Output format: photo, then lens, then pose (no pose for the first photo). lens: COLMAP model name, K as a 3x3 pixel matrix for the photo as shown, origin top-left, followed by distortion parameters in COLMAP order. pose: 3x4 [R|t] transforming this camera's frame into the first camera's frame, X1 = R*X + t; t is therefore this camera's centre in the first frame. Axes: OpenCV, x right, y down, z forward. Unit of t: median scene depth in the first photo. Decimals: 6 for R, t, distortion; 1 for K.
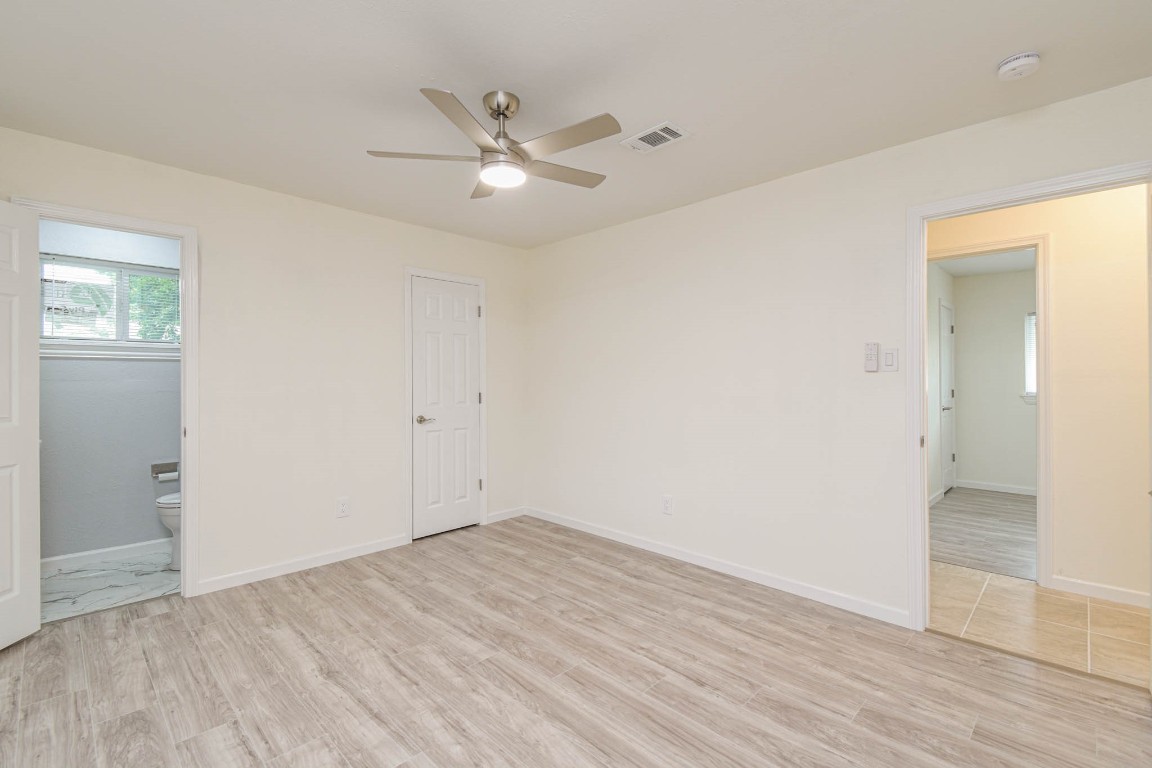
lens RADIAL K [[517.5, 0, 573.0], [0, 517.5, 382.1], [0, 0, 1]] dist [0.025518, -0.022096]
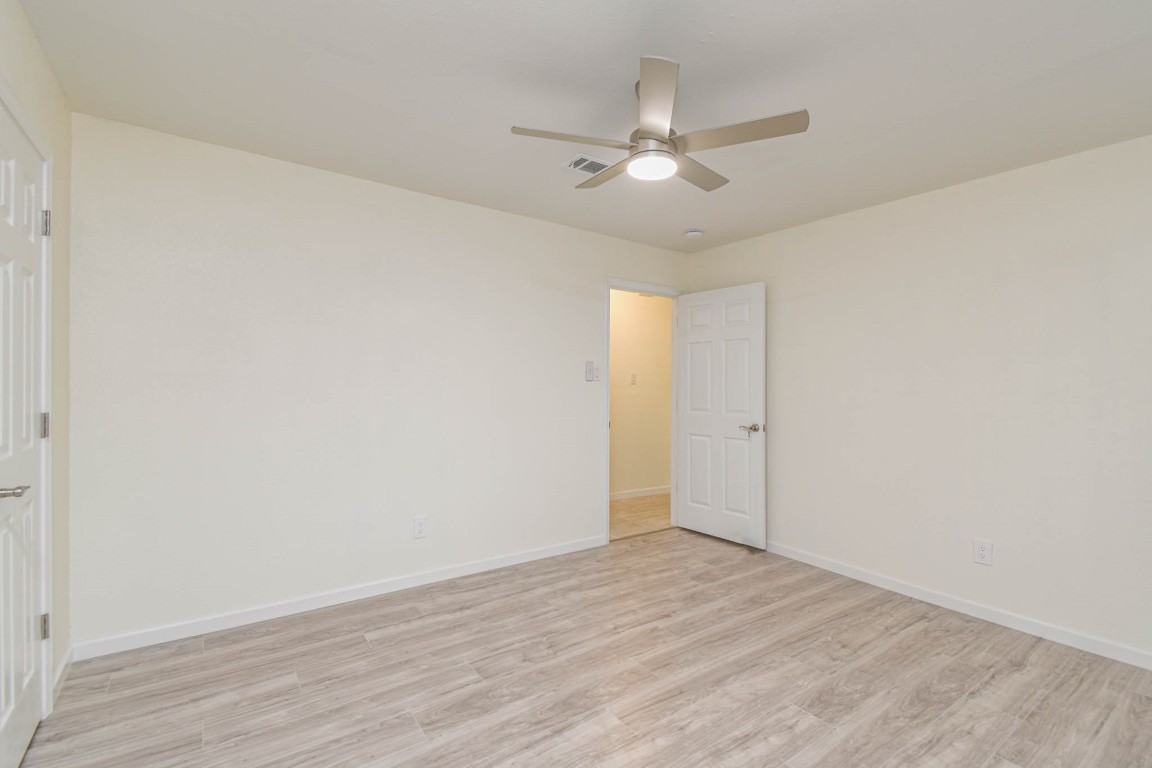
lens RADIAL K [[517.5, 0, 573.0], [0, 517.5, 382.1], [0, 0, 1]] dist [0.025518, -0.022096]
pose [[0.172599, -0.000398, 0.984992, -0.858609], [0.002513, 0.999997, -0.000037, -0.014834], [-0.984989, 0.002481, 0.172599, 0.782969]]
